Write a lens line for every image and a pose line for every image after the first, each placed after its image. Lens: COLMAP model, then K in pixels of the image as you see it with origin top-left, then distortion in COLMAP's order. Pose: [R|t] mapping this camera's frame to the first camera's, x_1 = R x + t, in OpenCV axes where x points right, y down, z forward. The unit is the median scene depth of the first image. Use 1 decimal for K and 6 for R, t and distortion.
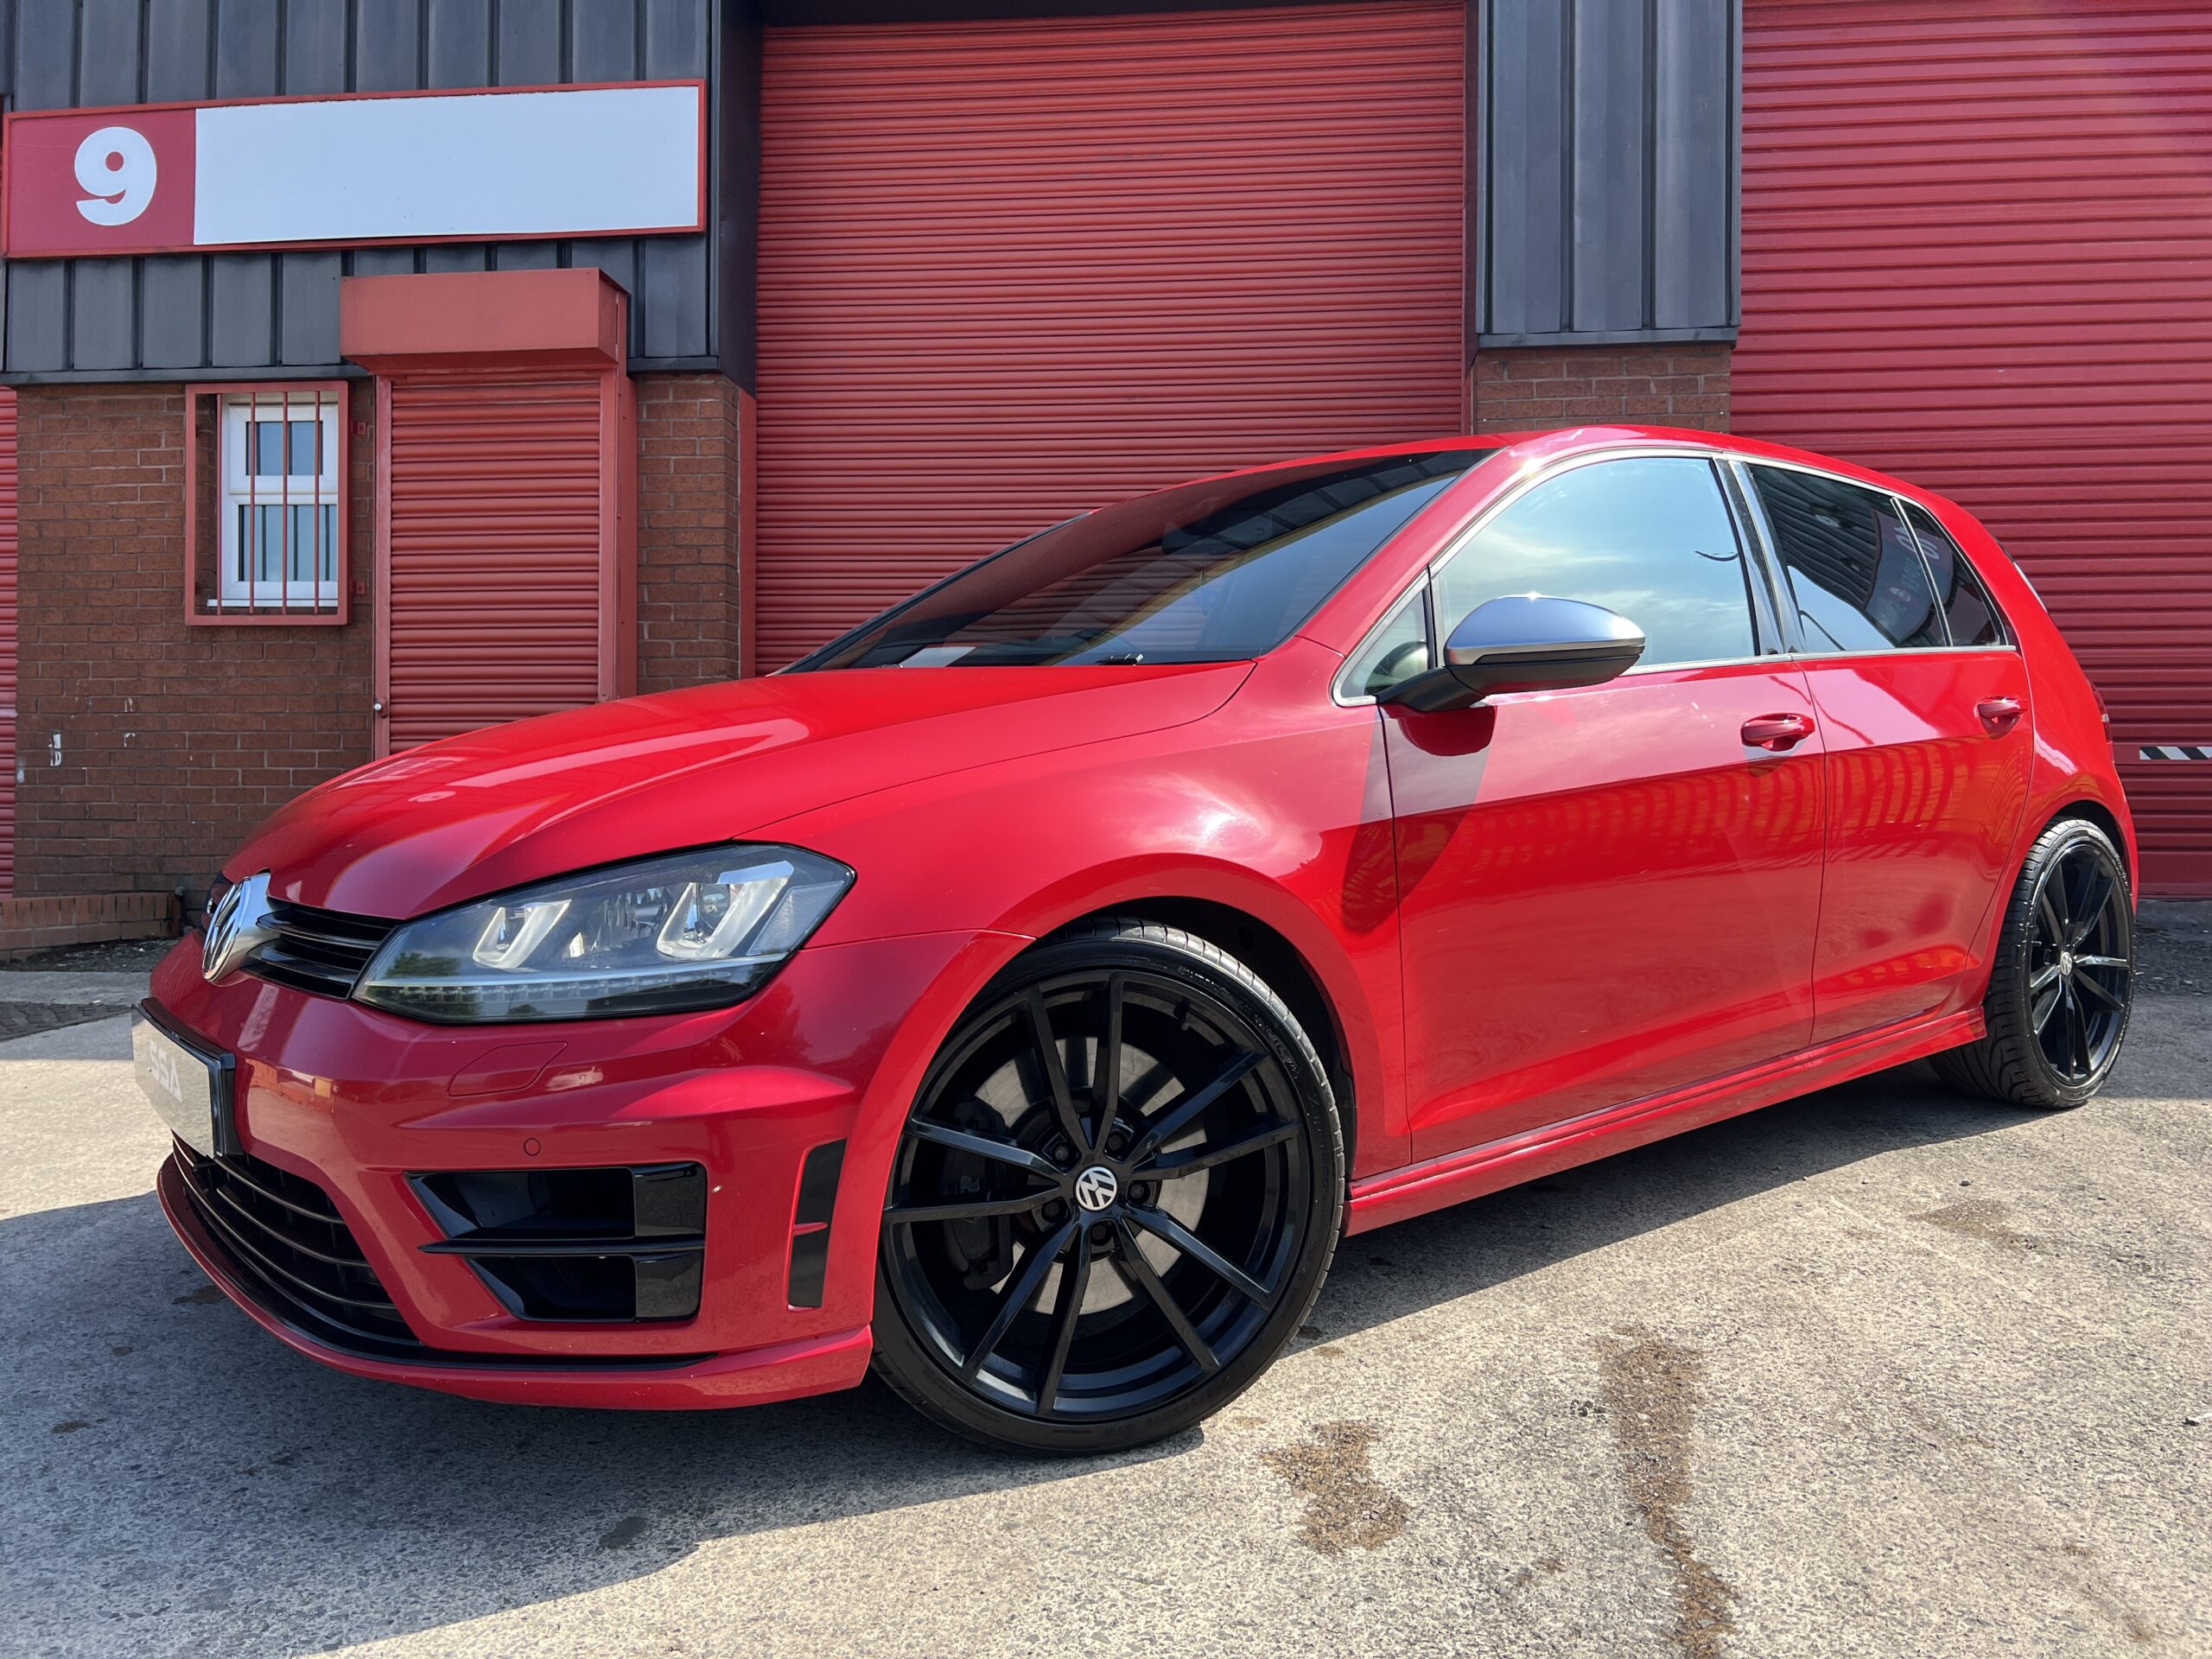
lens RADIAL K [[1672.5, 0, 1121.8], [0, 1672.5, 820.2], [0, 0, 1]] dist [0.039190, -0.049823]
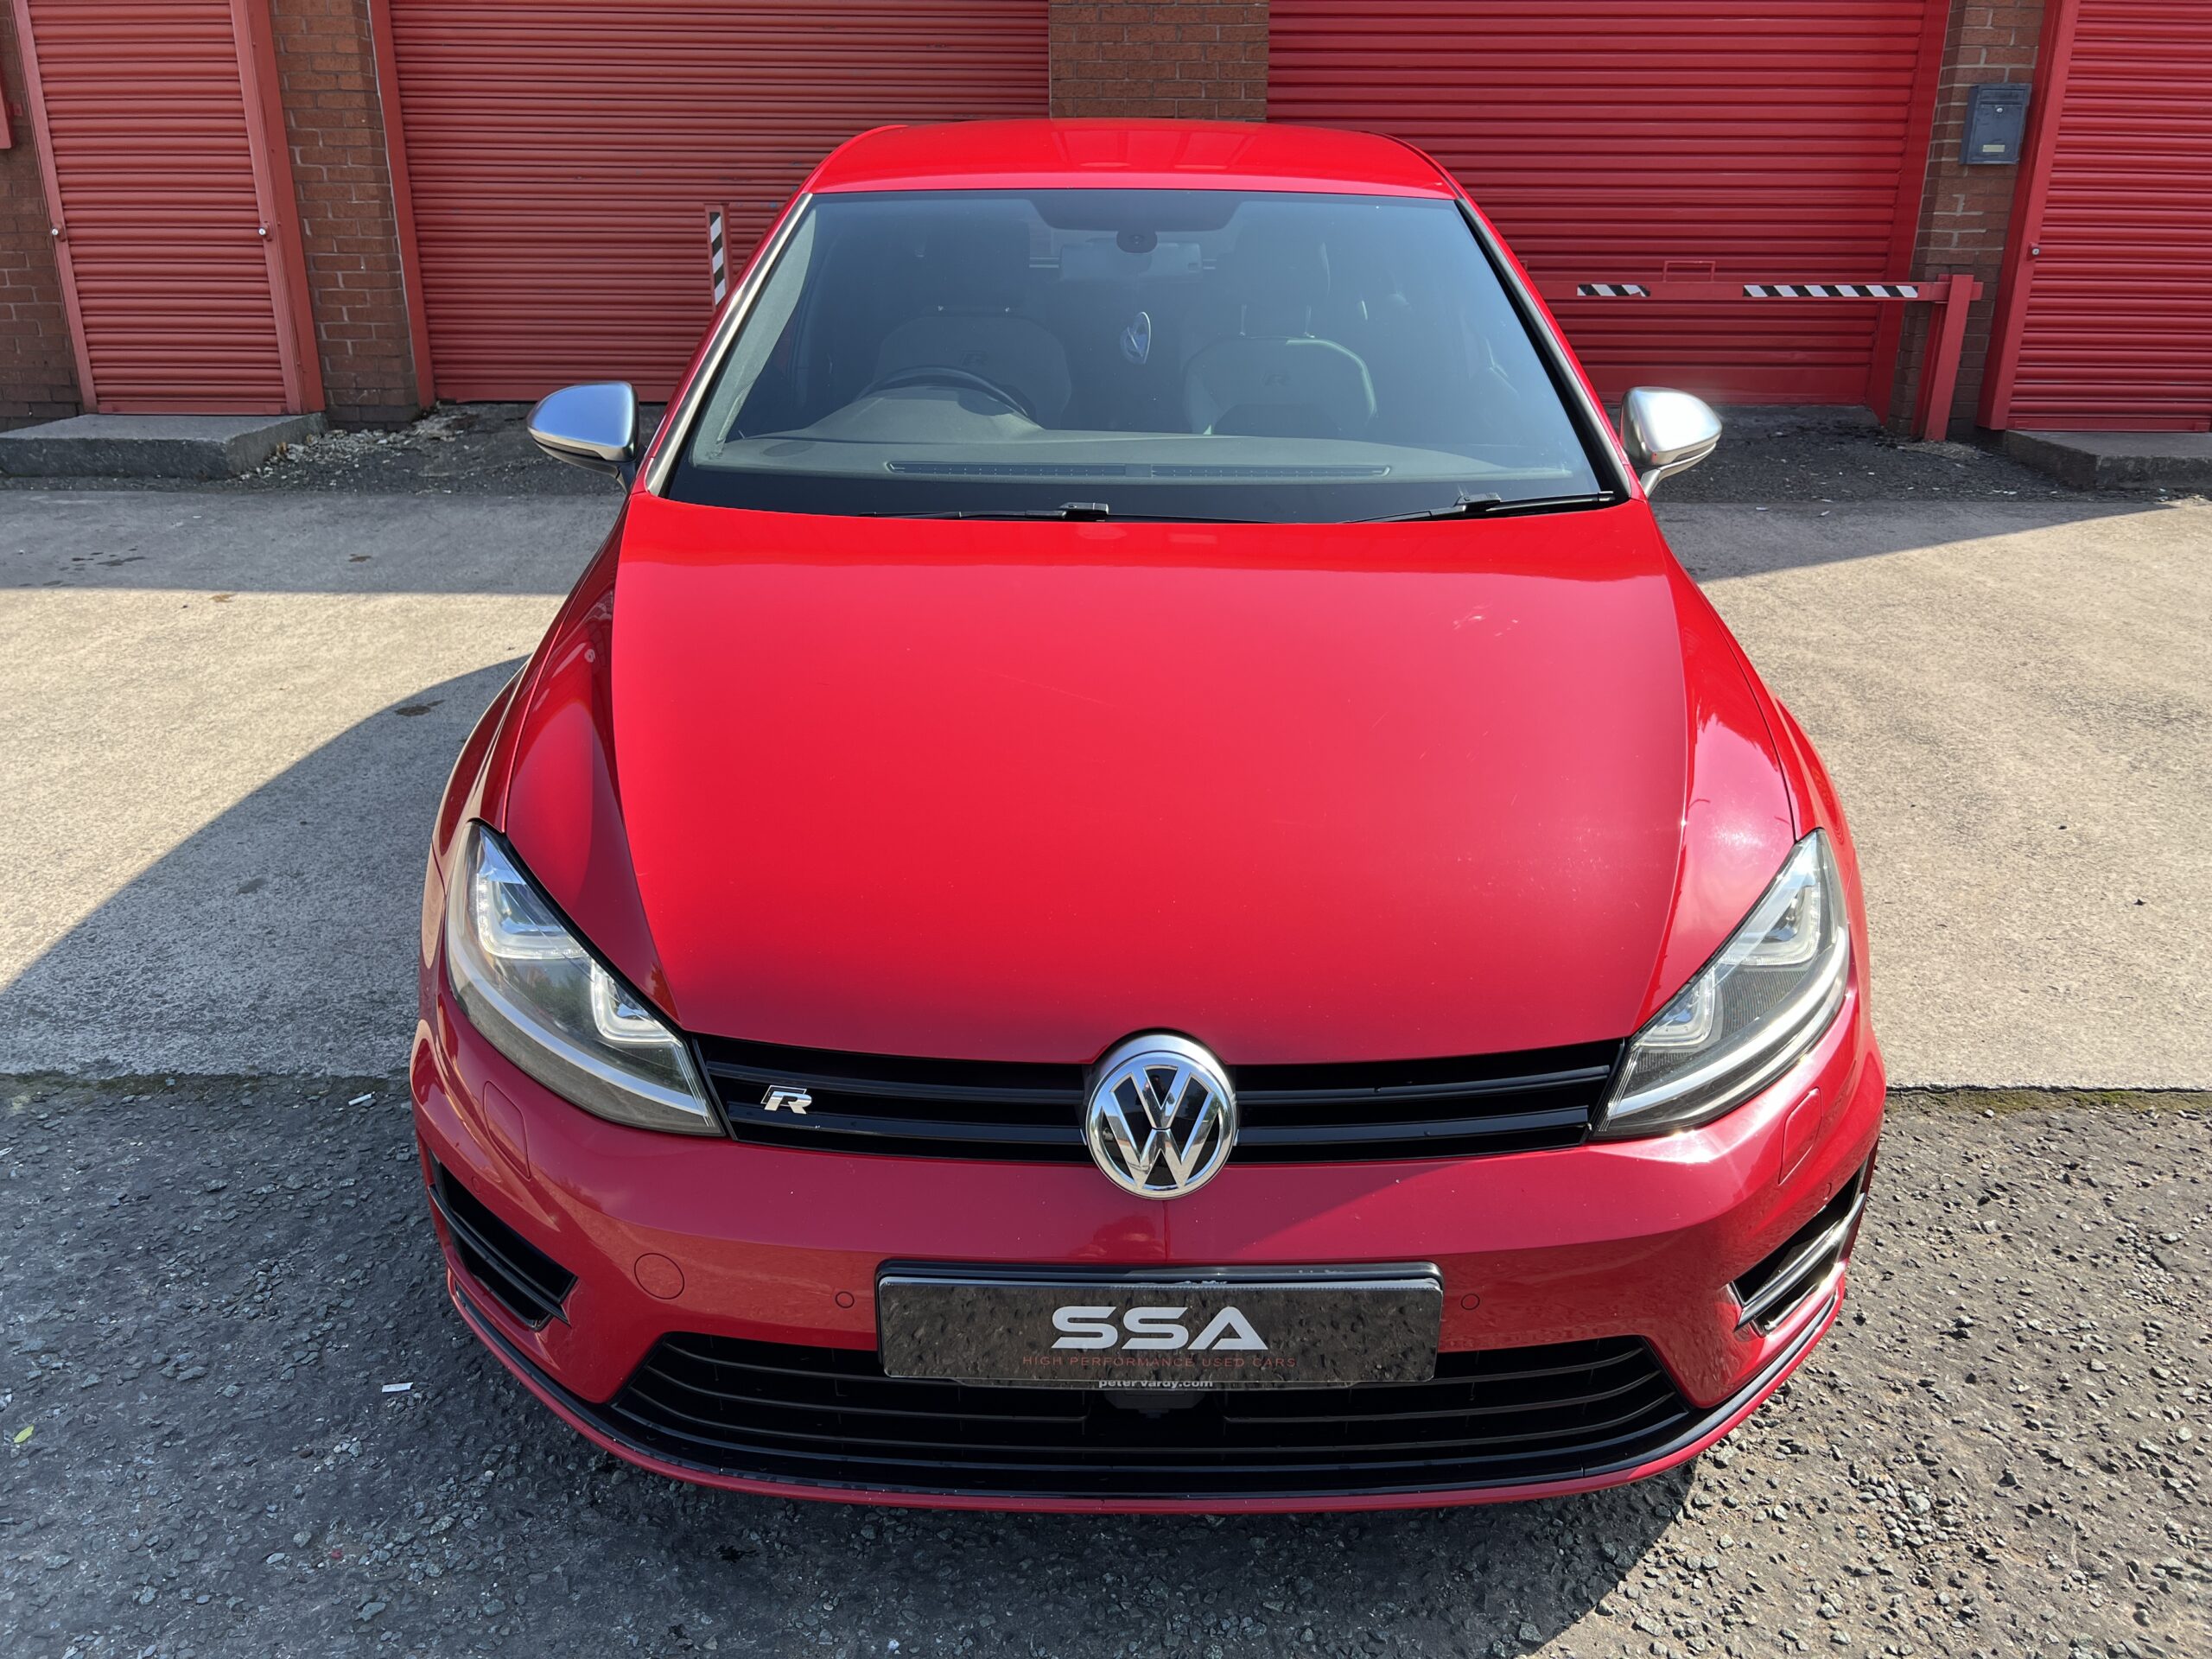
lens RADIAL K [[1672.5, 0, 1110.4], [0, 1672.5, 825.8], [0, 0, 1]] dist [0.039190, -0.049823]
pose [[0.995393, -0.027266, 0.091919, 0.136602], [-0.005090, 0.942329, 0.334649, -0.076801], [-0.095743, -0.333575, 0.937849, -0.233336]]
